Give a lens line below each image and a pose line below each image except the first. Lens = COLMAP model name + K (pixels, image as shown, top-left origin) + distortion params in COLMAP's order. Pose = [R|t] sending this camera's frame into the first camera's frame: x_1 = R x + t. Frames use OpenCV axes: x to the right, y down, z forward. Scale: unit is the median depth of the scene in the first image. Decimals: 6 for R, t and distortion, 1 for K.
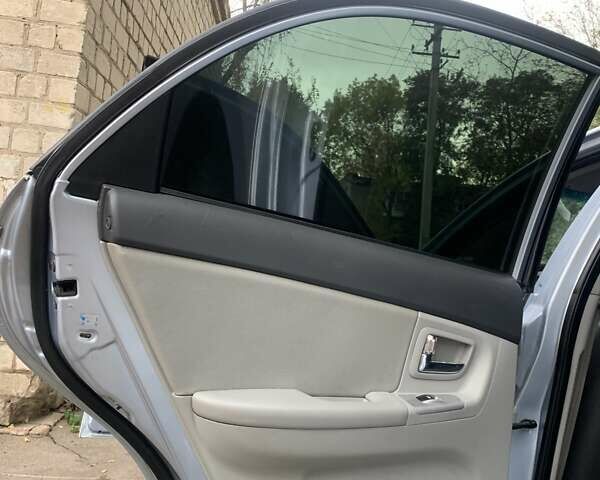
lens RADIAL K [[596.7, 0, 300.2], [0, 596.7, 241.1], [0, 0, 1]] dist [-0.011149, 0.000000]
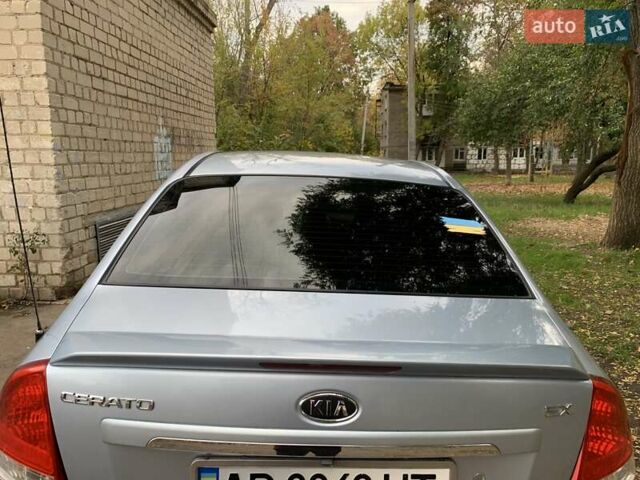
lens RADIAL K [[495.2, 0, 320.1], [0, 495.2, 239.9], [0, 0, 1]] dist [0.023695, -0.020733]
pose [[0.982519, -0.061569, -0.175687, 0.114858], [0.097751, 0.973782, 0.205411, -0.024361], [0.158434, -0.218993, 0.962778, -0.071642]]
